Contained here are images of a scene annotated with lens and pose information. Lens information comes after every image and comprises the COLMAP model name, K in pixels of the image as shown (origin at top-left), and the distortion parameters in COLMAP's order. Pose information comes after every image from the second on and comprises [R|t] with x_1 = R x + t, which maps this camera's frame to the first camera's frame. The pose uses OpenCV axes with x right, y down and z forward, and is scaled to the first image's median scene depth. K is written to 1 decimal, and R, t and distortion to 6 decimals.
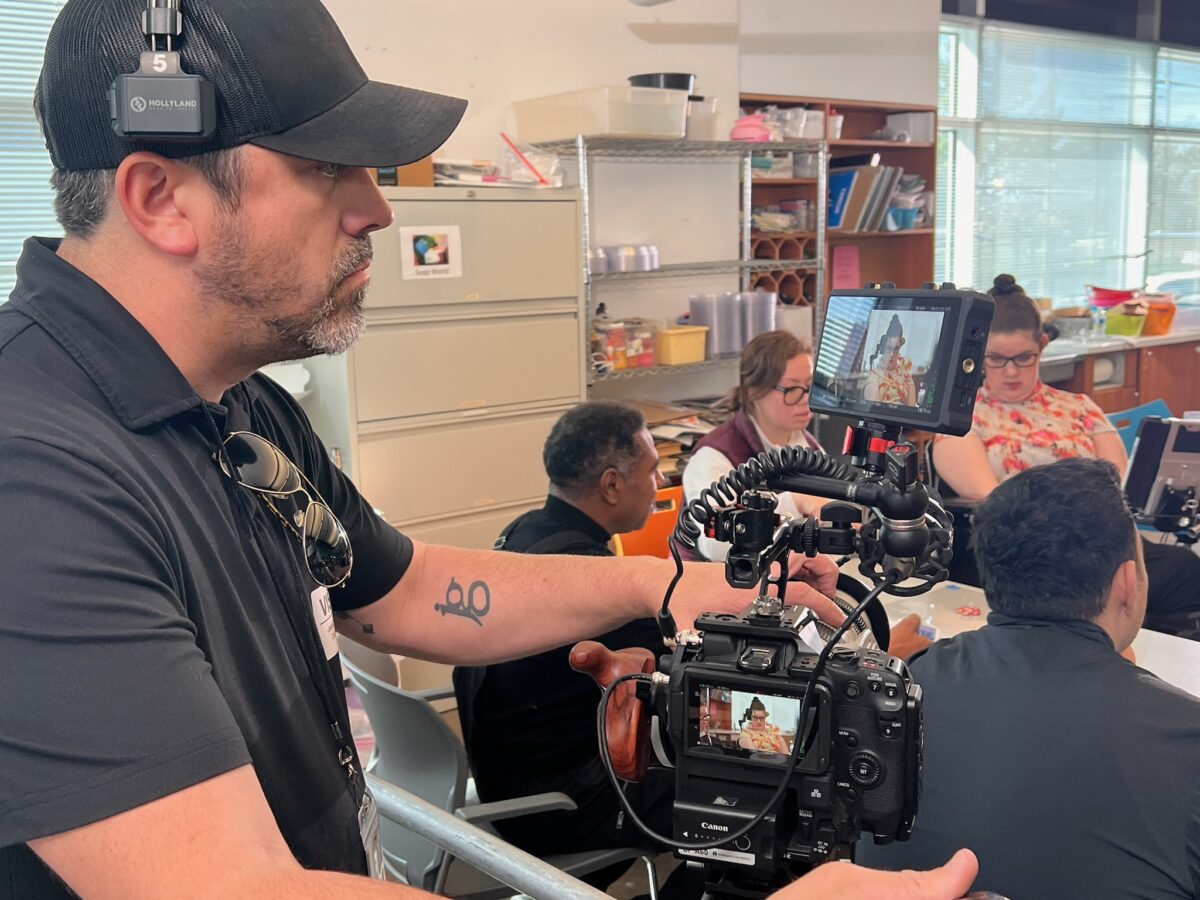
lens RADIAL K [[1250.2, 0, 605.2], [0, 1250.2, 445.0], [0, 0, 1]] dist [0.000575, 0.000000]
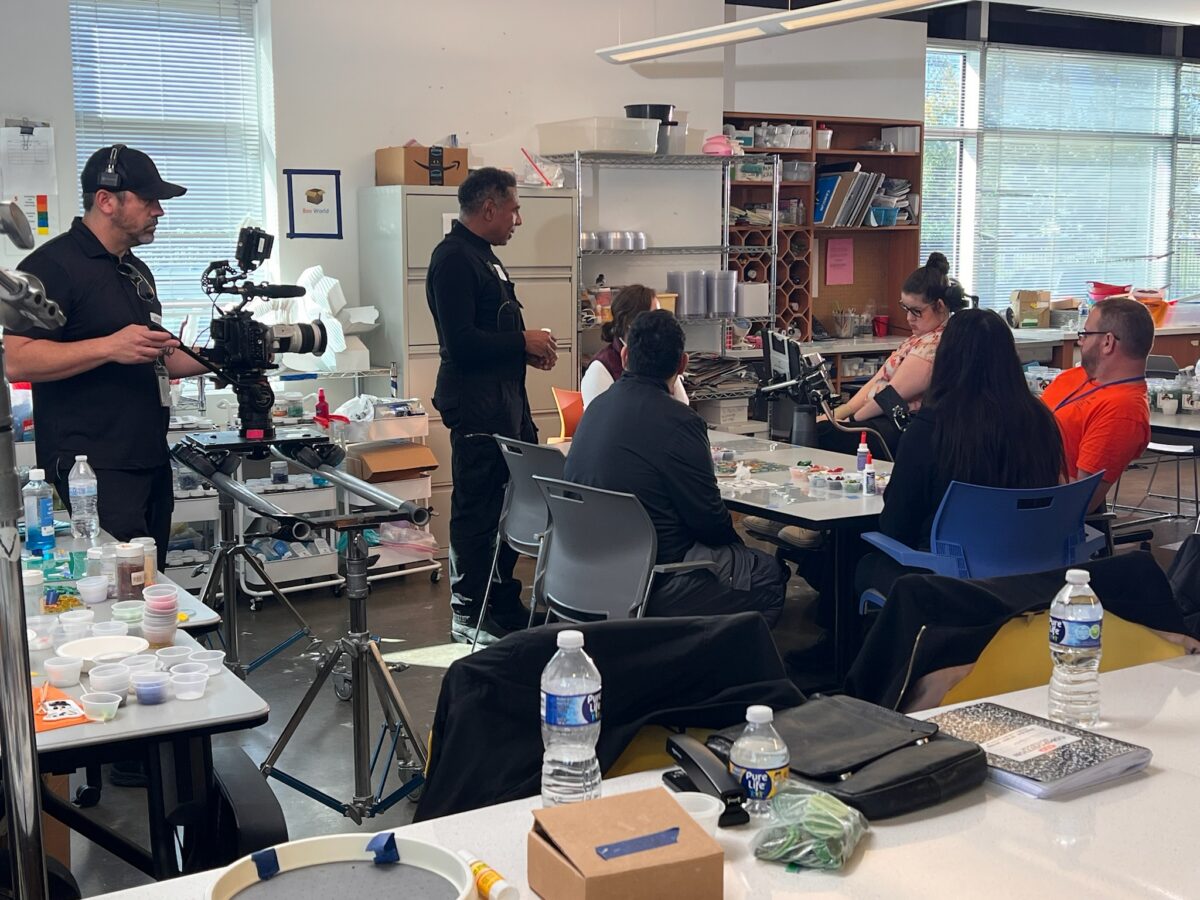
lens RADIAL K [[1580.2, 0, 597.4], [0, 1580.2, 454.4], [0, 0, 1]] dist [0.014410, 0.000000]
pose [[0.992612, 0.037042, -0.115540, 0.158551], [-0.040291, 0.998852, -0.025916, 0.098107], [0.114447, 0.030380, 0.992965, -0.534769]]
